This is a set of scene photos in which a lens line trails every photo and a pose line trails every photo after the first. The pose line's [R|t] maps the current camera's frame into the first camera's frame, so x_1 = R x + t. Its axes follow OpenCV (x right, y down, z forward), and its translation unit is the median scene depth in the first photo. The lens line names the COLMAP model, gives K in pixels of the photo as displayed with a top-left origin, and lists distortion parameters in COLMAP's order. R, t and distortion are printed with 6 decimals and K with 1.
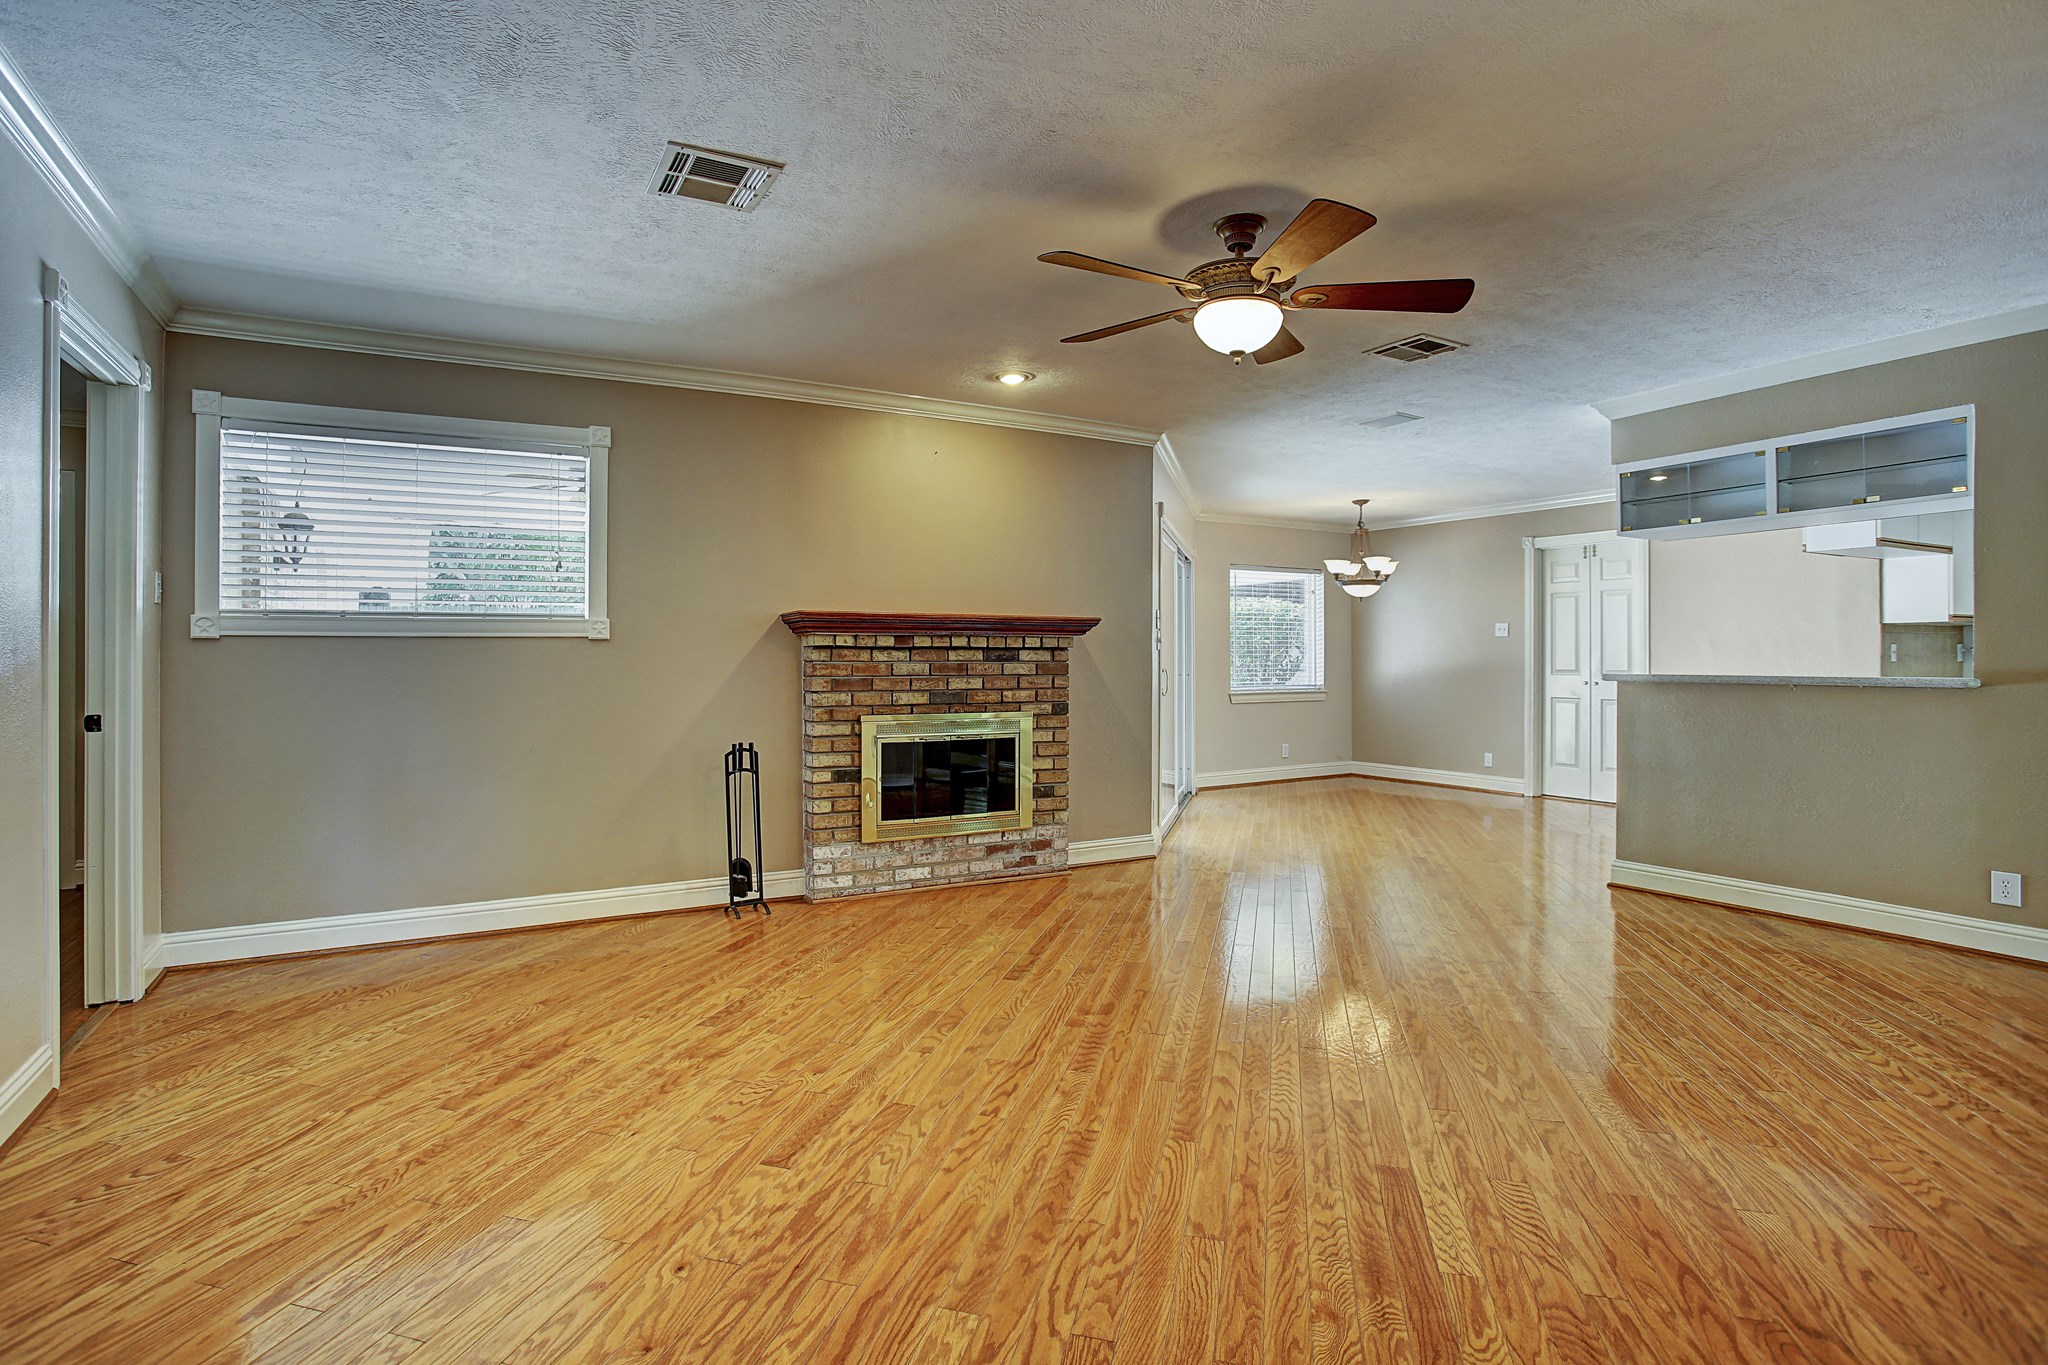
lens RADIAL K [[1010.9, 0, 947.5], [0, 1010.9, 657.0], [0, 0, 1]] dist [-0.045935, 0.000903]
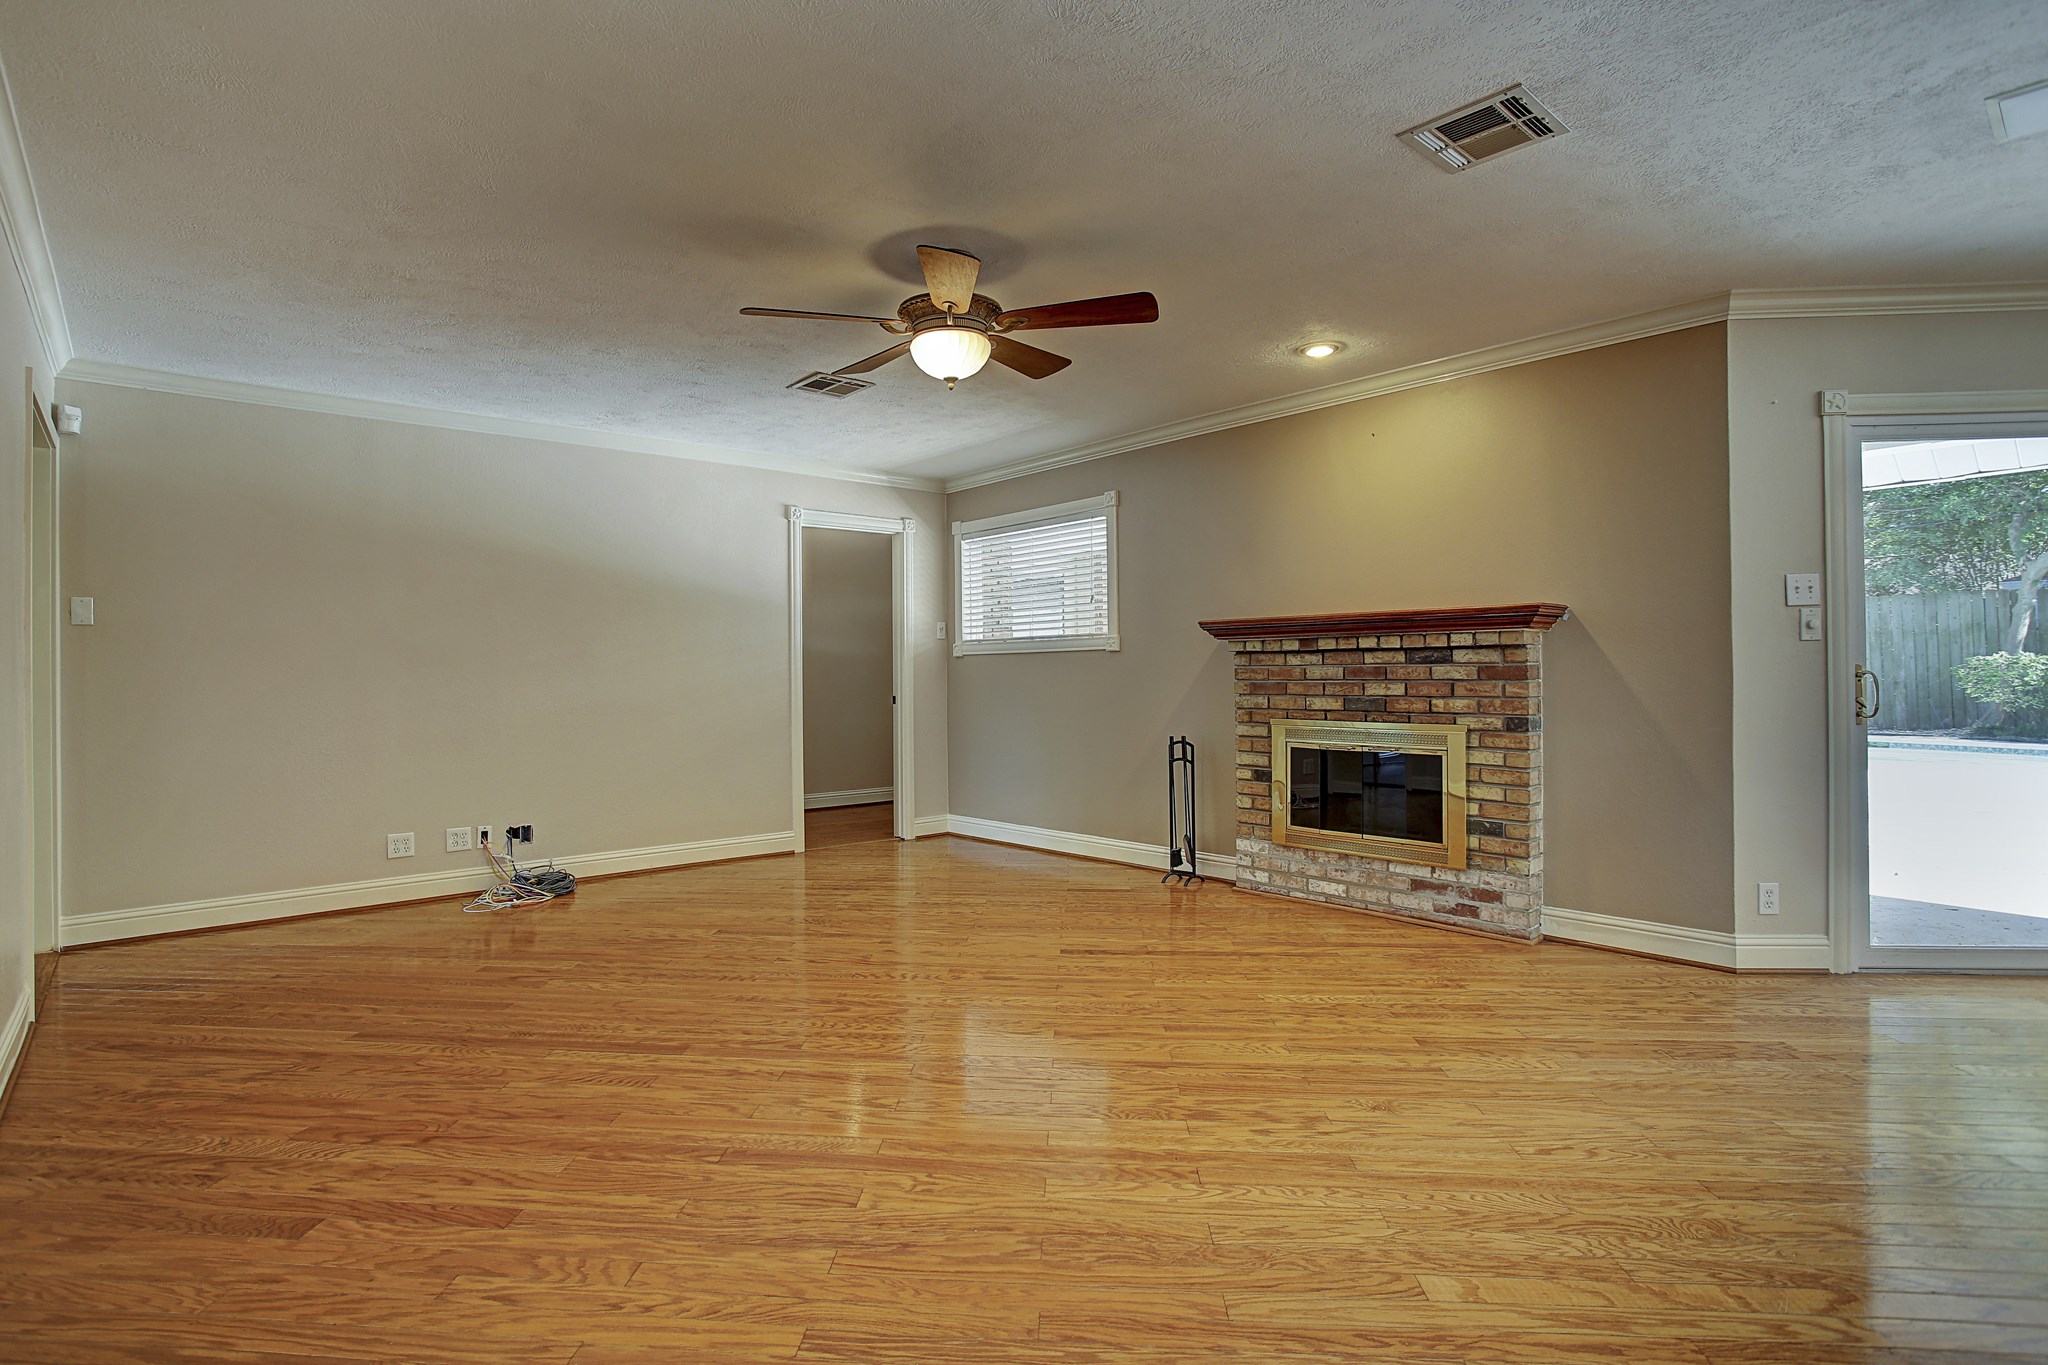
lens RADIAL K [[1012.5, 0, 1019.6], [0, 1012.5, 665.2], [0, 0, 1]] dist [-0.069307, 0.021180]
pose [[0.233708, -0.007549, -0.972278, 0.827112], [0.013322, 0.999901, -0.004561, 0.005182], [0.972216, -0.011887, 0.233785, 0.501953]]
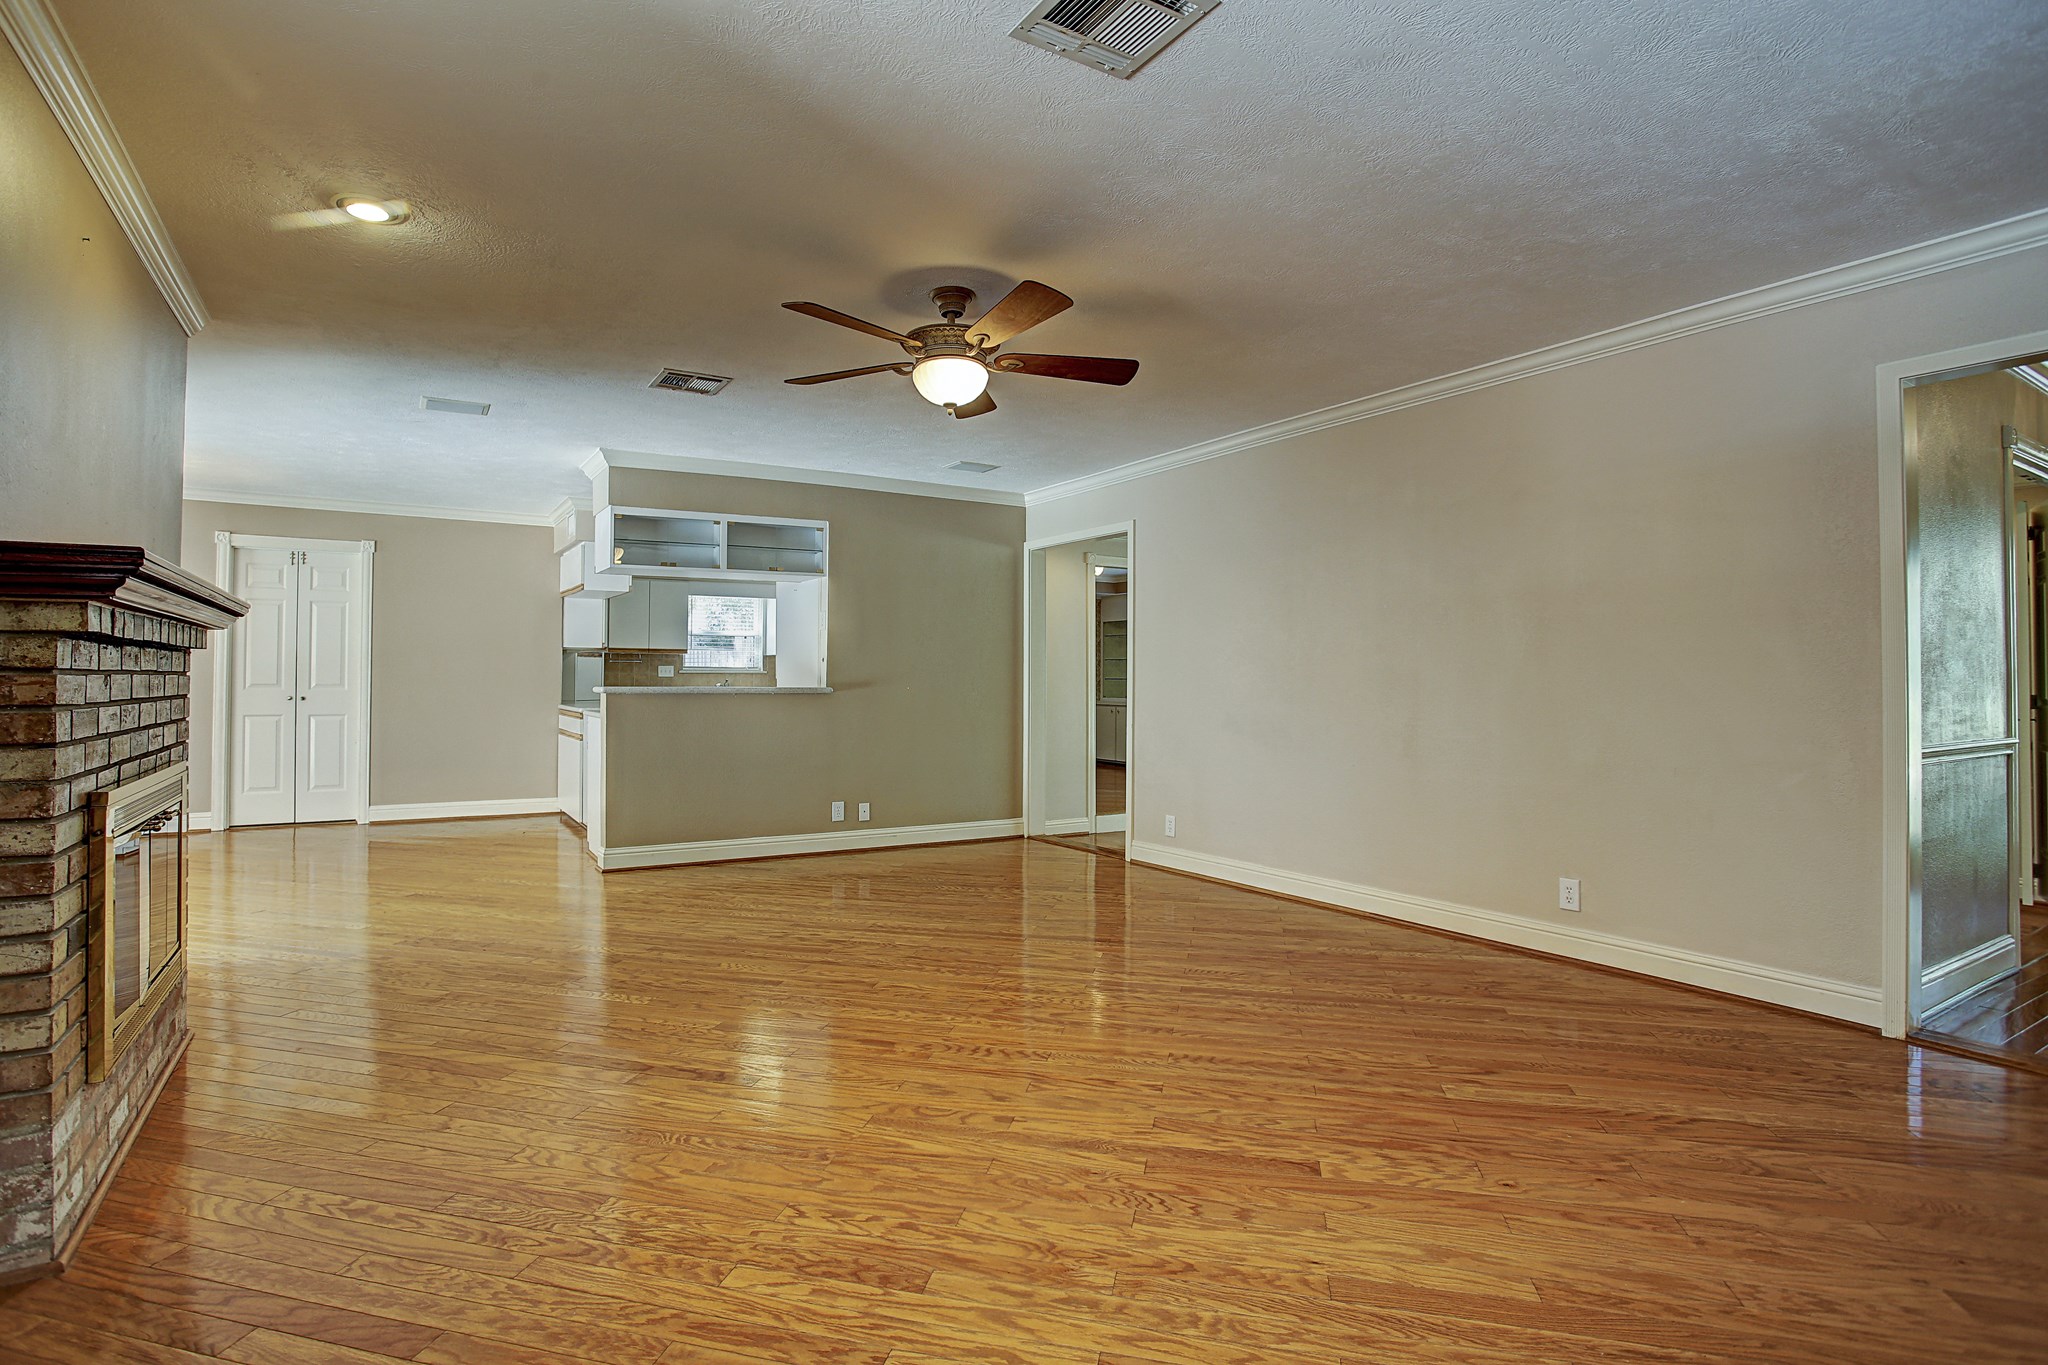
lens RADIAL K [[1012.5, 0, 1019.6], [0, 1012.5, 665.2], [0, 0, 1]] dist [-0.069307, 0.021180]
pose [[-0.077607, 0.016725, 0.996844, -0.518427], [-0.008379, 0.999813, -0.017427, 0.008925], [-0.996949, -0.009705, -0.077453, 0.619526]]
